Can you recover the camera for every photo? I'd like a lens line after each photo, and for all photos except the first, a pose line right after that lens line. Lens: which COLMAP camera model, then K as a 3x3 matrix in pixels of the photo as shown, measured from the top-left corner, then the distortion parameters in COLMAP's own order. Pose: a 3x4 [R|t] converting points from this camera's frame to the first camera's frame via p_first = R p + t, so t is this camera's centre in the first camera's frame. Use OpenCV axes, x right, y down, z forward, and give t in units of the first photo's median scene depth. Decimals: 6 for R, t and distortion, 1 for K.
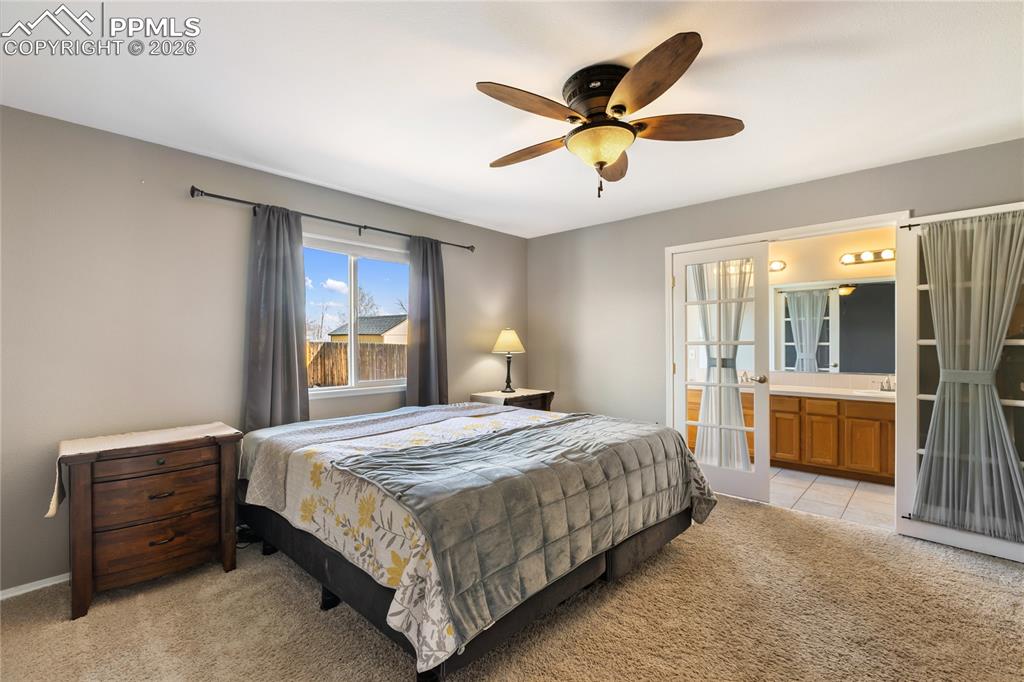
lens RADIAL K [[465.4, 0, 509.8], [0, 465.4, 339.9], [0, 0, 1]] dist [0.000649, 0.000123]
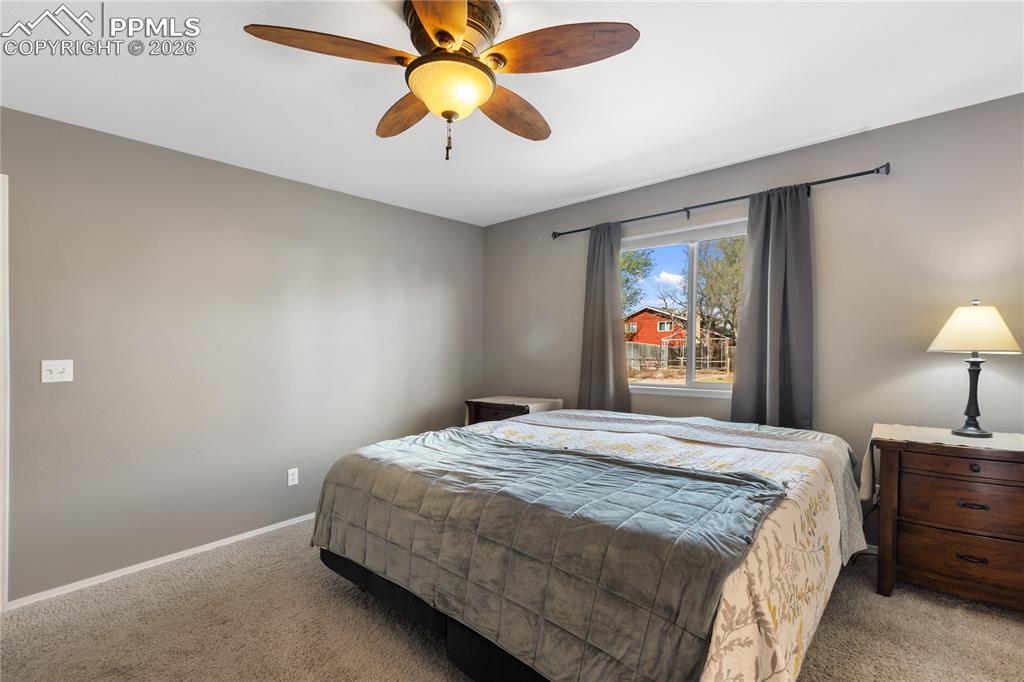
lens RADIAL K [[469.2, 0, 513.1], [0, 469.2, 318.8], [0, 0, 1]] dist [0.002790, 0.000532]
pose [[0.033403, -0.049063, -0.998237, 0.511230], [0.028473, 0.998436, -0.048120, 0.002481], [0.999036, -0.026815, 0.034748, 0.562190]]
